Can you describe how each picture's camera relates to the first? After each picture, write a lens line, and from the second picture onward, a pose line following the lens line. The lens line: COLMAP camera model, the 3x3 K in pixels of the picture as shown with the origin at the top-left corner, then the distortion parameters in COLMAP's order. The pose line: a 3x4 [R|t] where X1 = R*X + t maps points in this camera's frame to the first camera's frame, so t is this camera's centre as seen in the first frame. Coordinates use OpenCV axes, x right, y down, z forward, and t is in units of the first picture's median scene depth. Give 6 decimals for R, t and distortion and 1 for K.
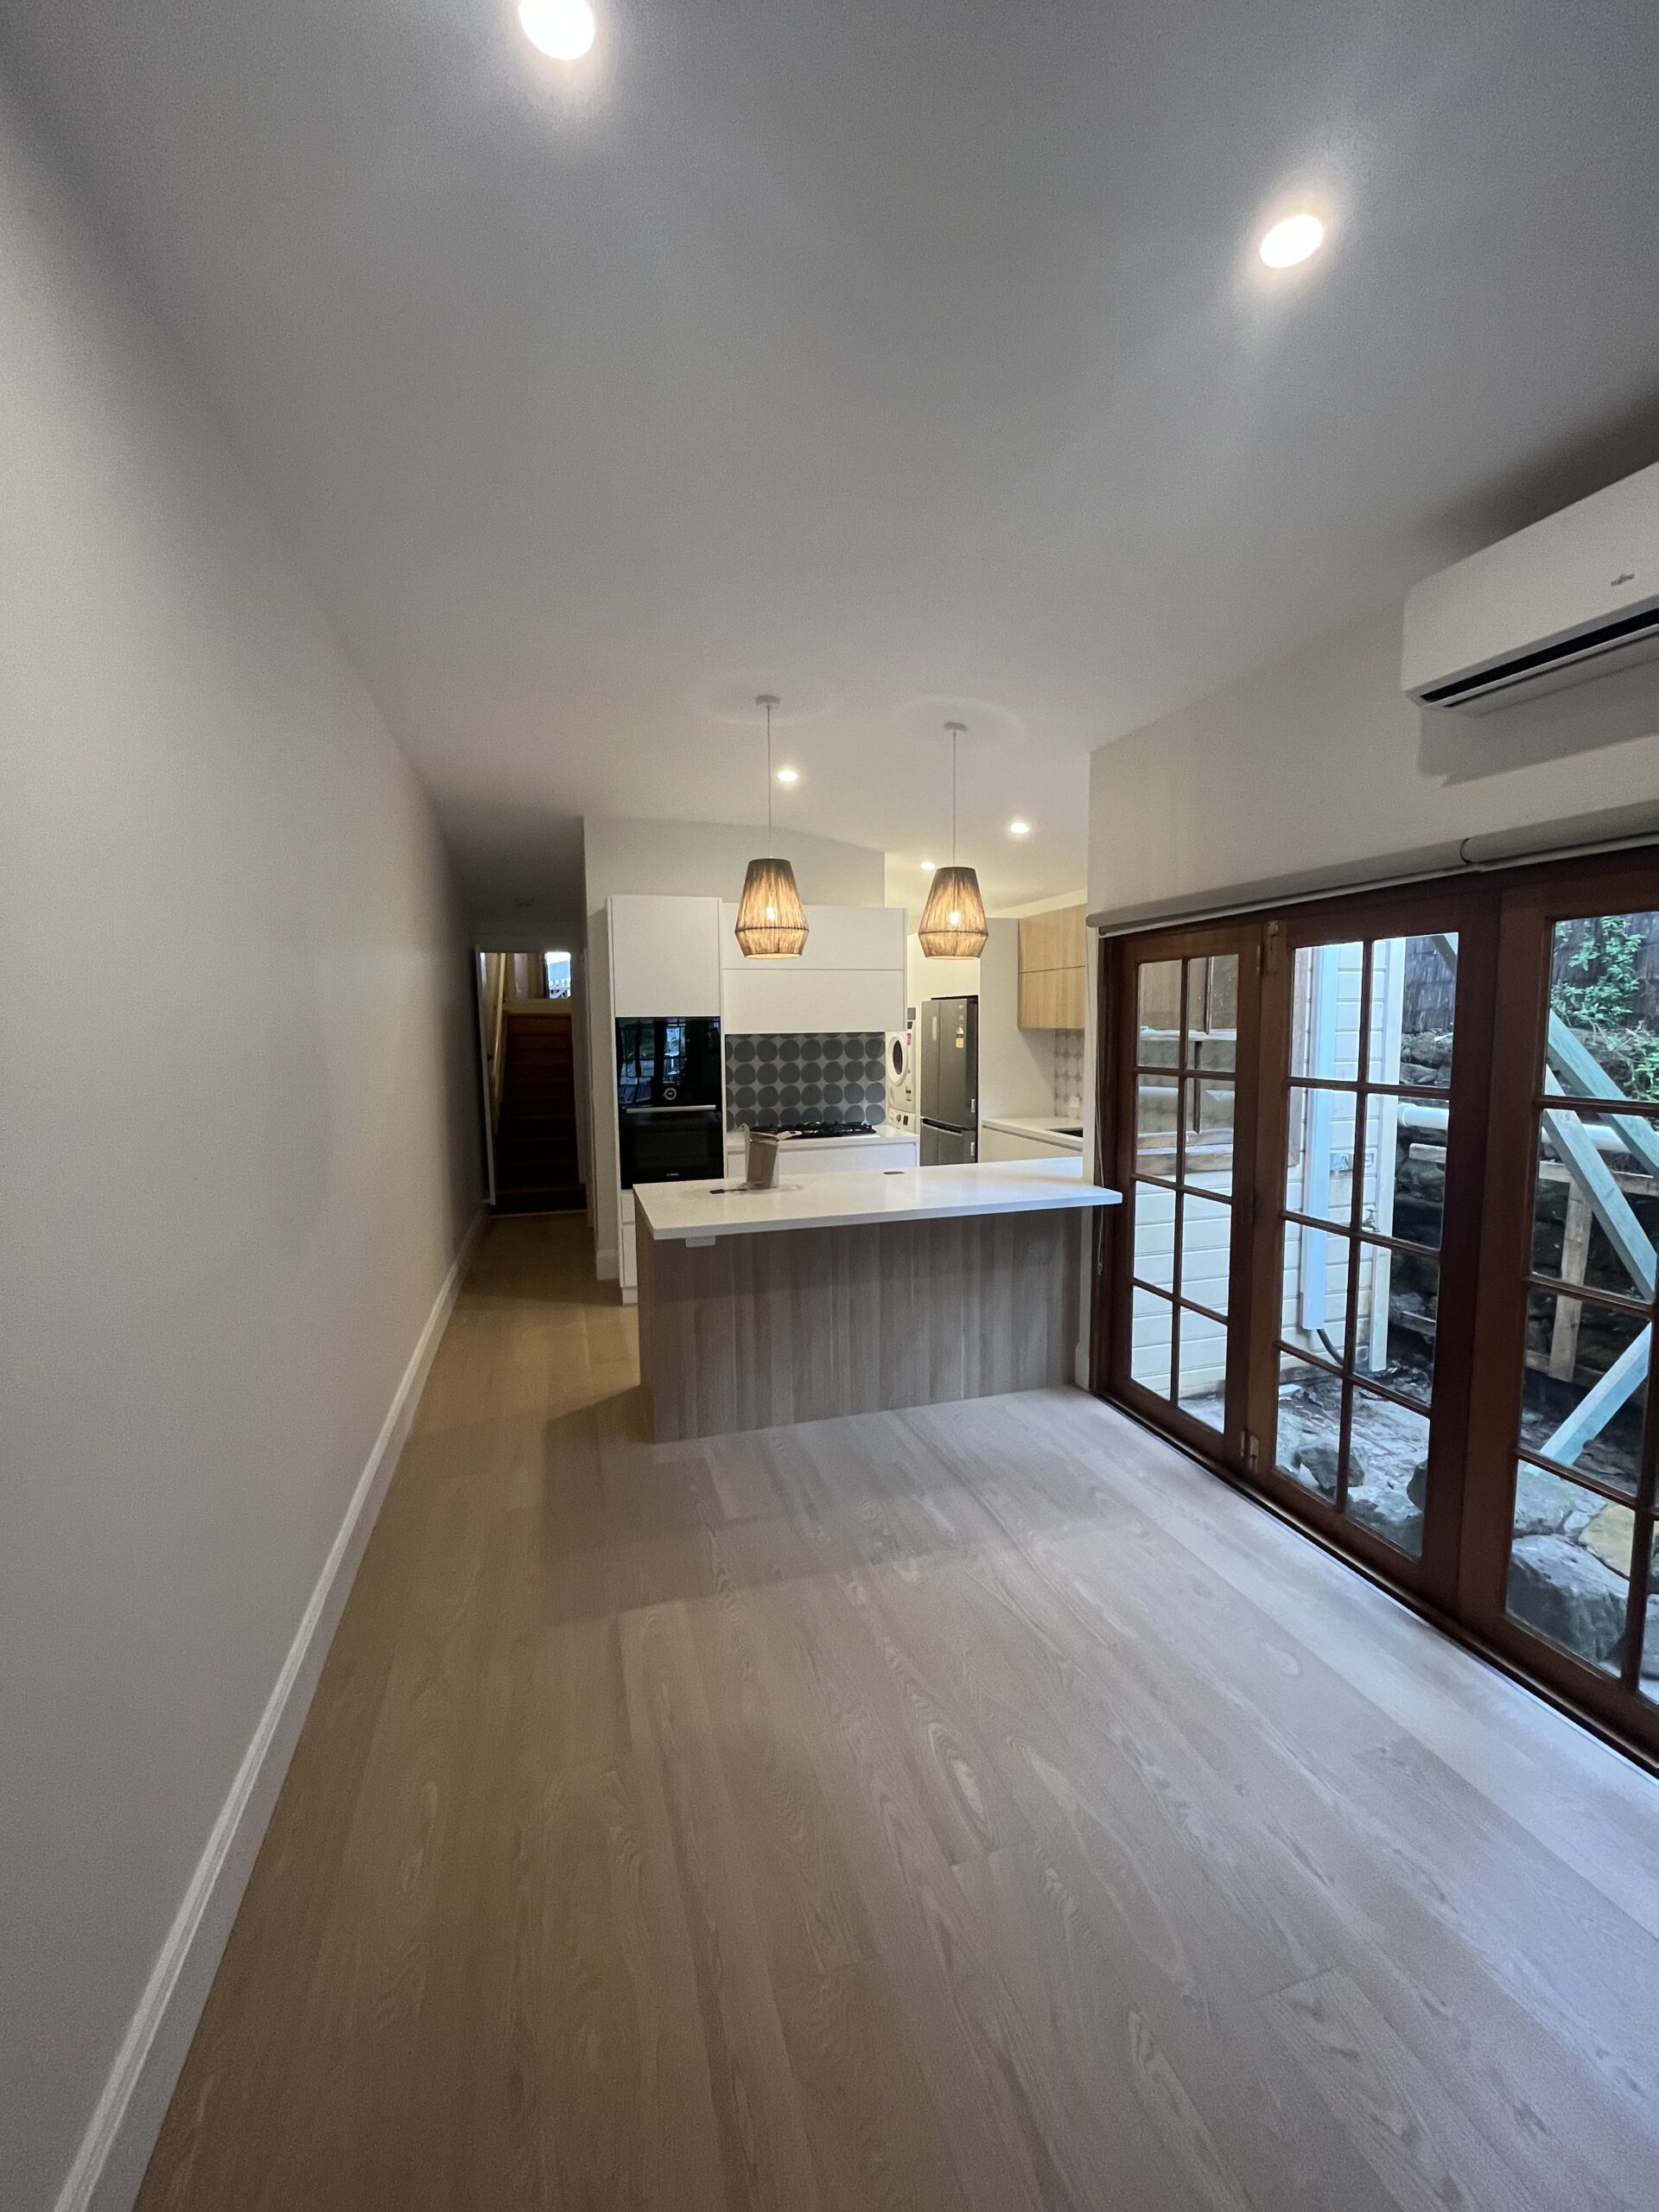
lens RADIAL K [[895.2, 0, 824.9], [0, 895.2, 1097.6], [0, 0, 1]] dist [-0.002184, -0.000219]
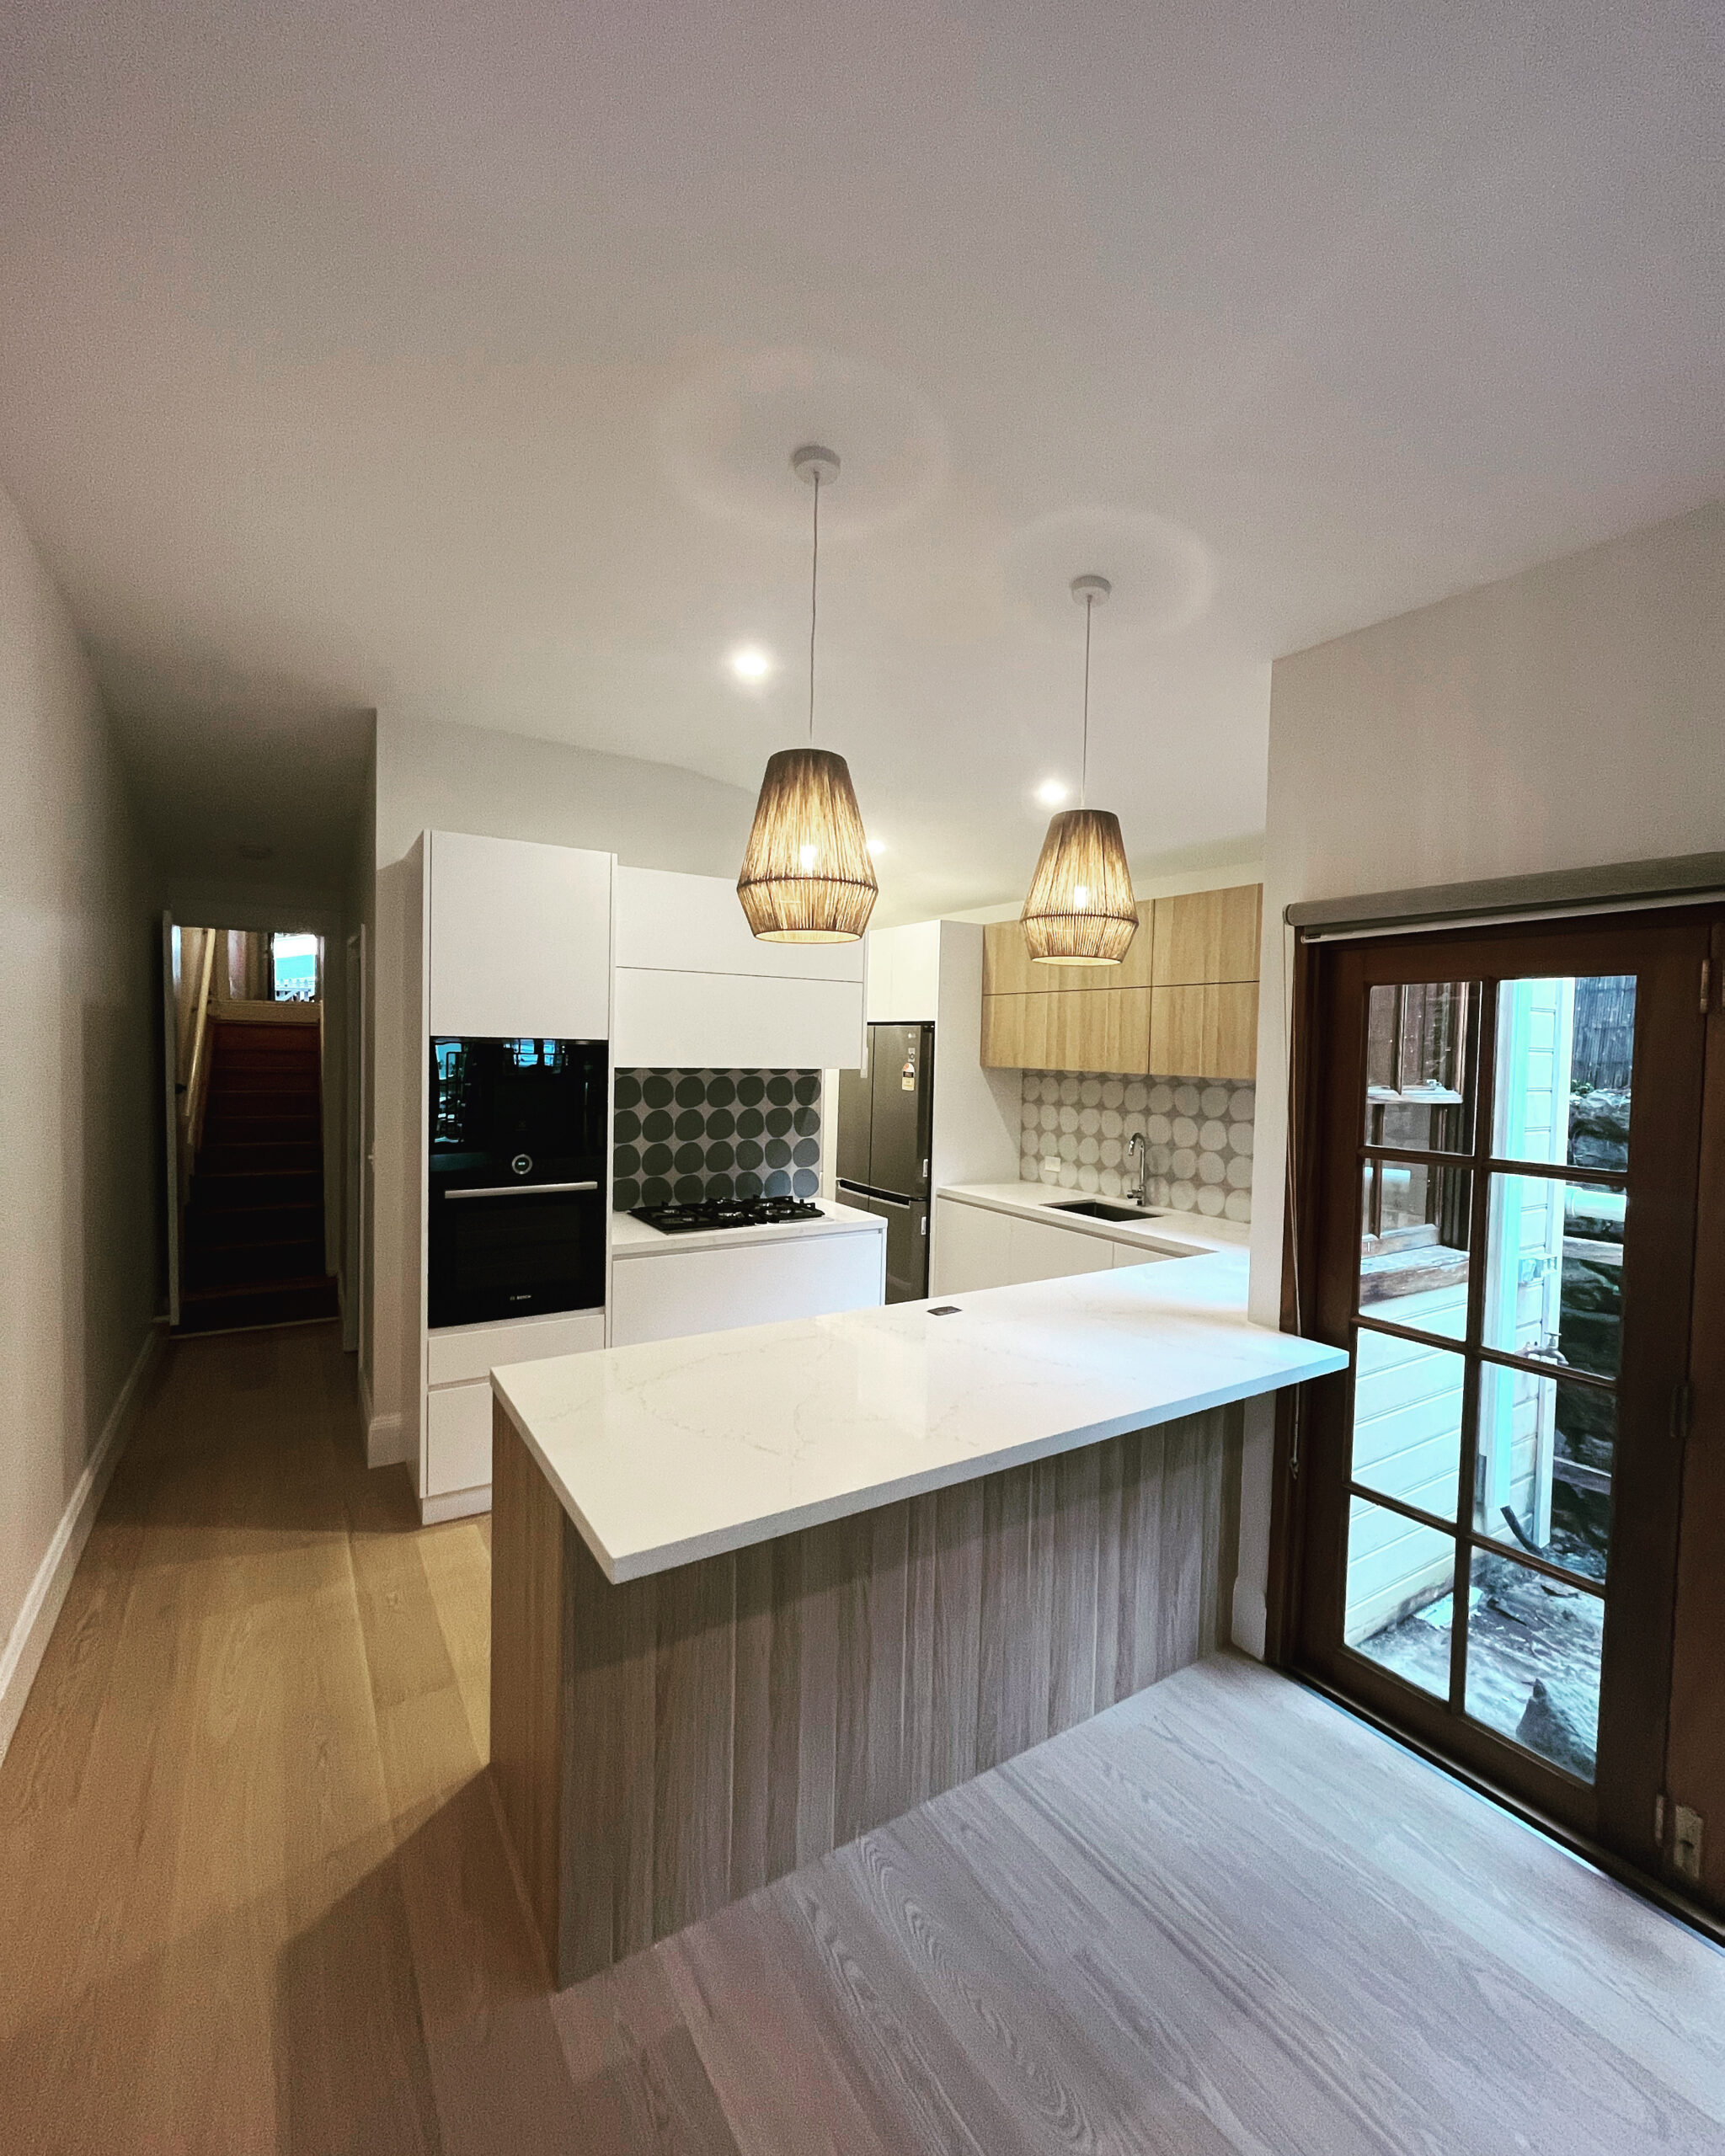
lens RADIAL K [[923.4, 0, 861.5], [0, 923.4, 1073.7], [0, 0, 1]] dist [-0.003450, -0.000312]
pose [[0.961698, 0.025115, 0.272957, -0.153199], [-0.010290, 0.998400, -0.055611, -0.041001], [-0.273917, 0.050672, 0.960418, 0.415032]]
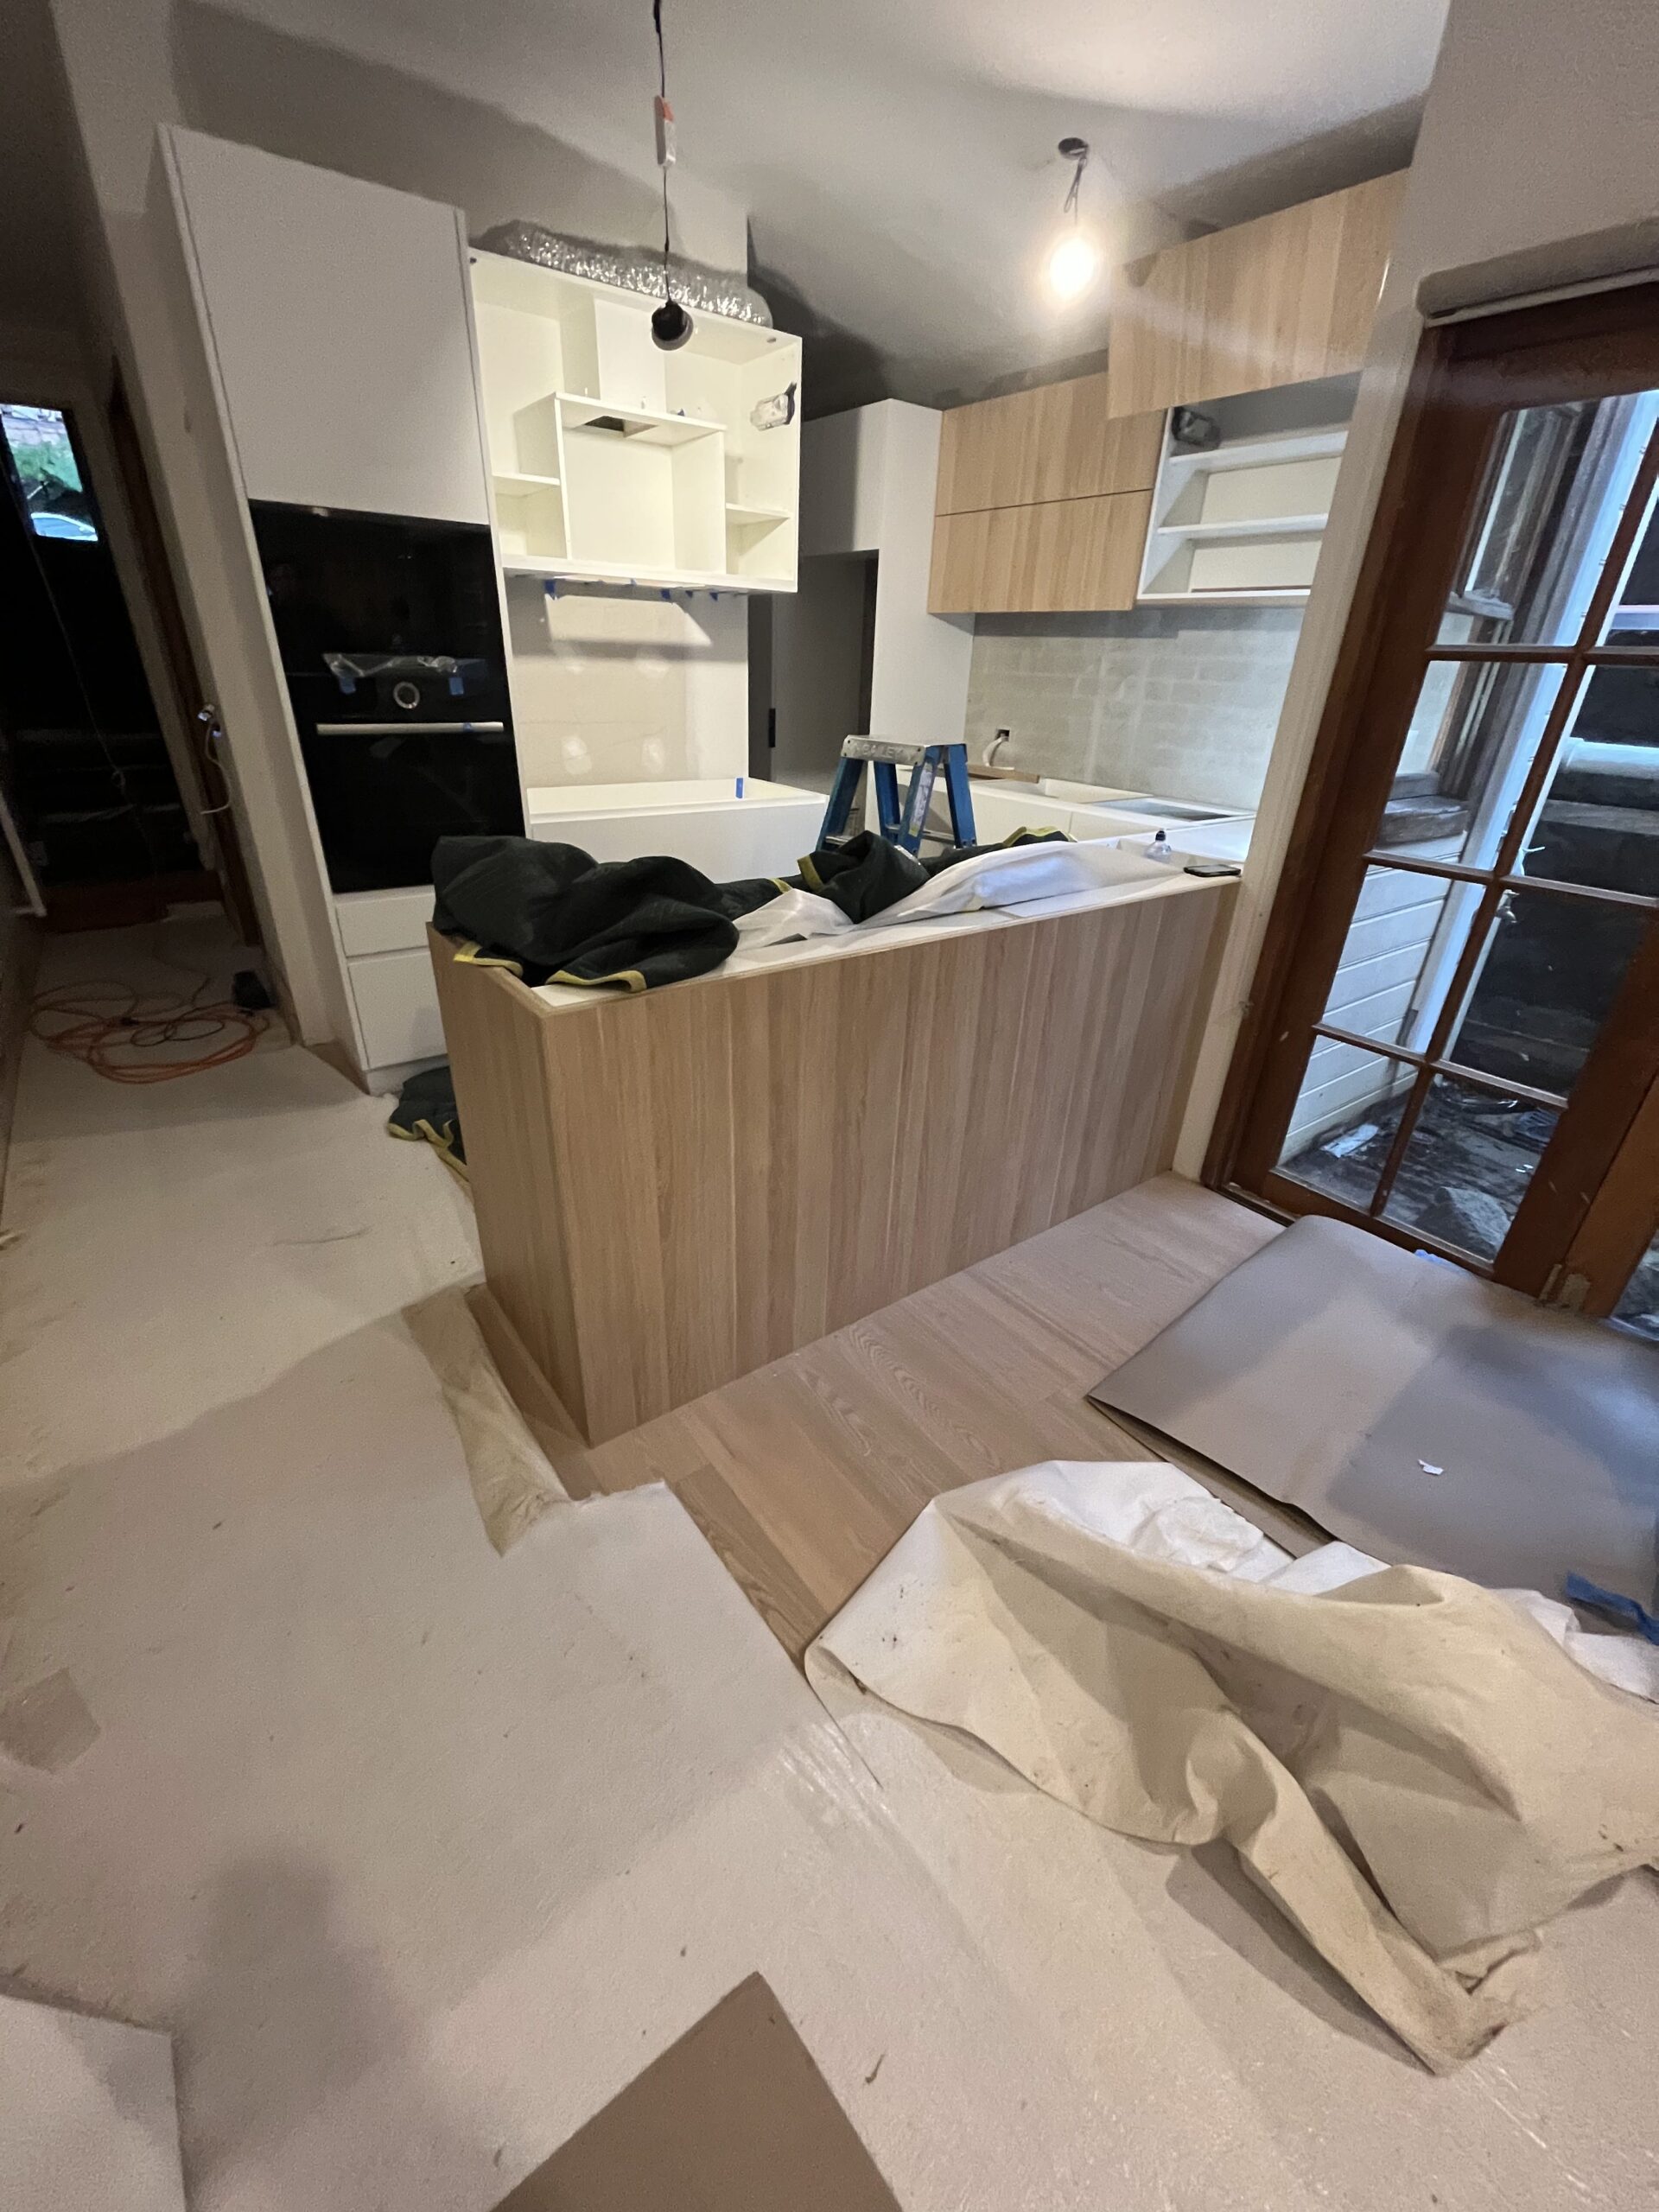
lens RADIAL K [[895.2, 0, 826.1], [0, 895.2, 1100.3], [0, 0, 1]] dist [-0.002184, -0.000219]
pose [[0.938014, -0.115012, 0.326960, -0.175486], [-0.013572, 0.930427, 0.366225, 0.024217], [-0.346333, -0.347961, 0.871193, 0.501970]]
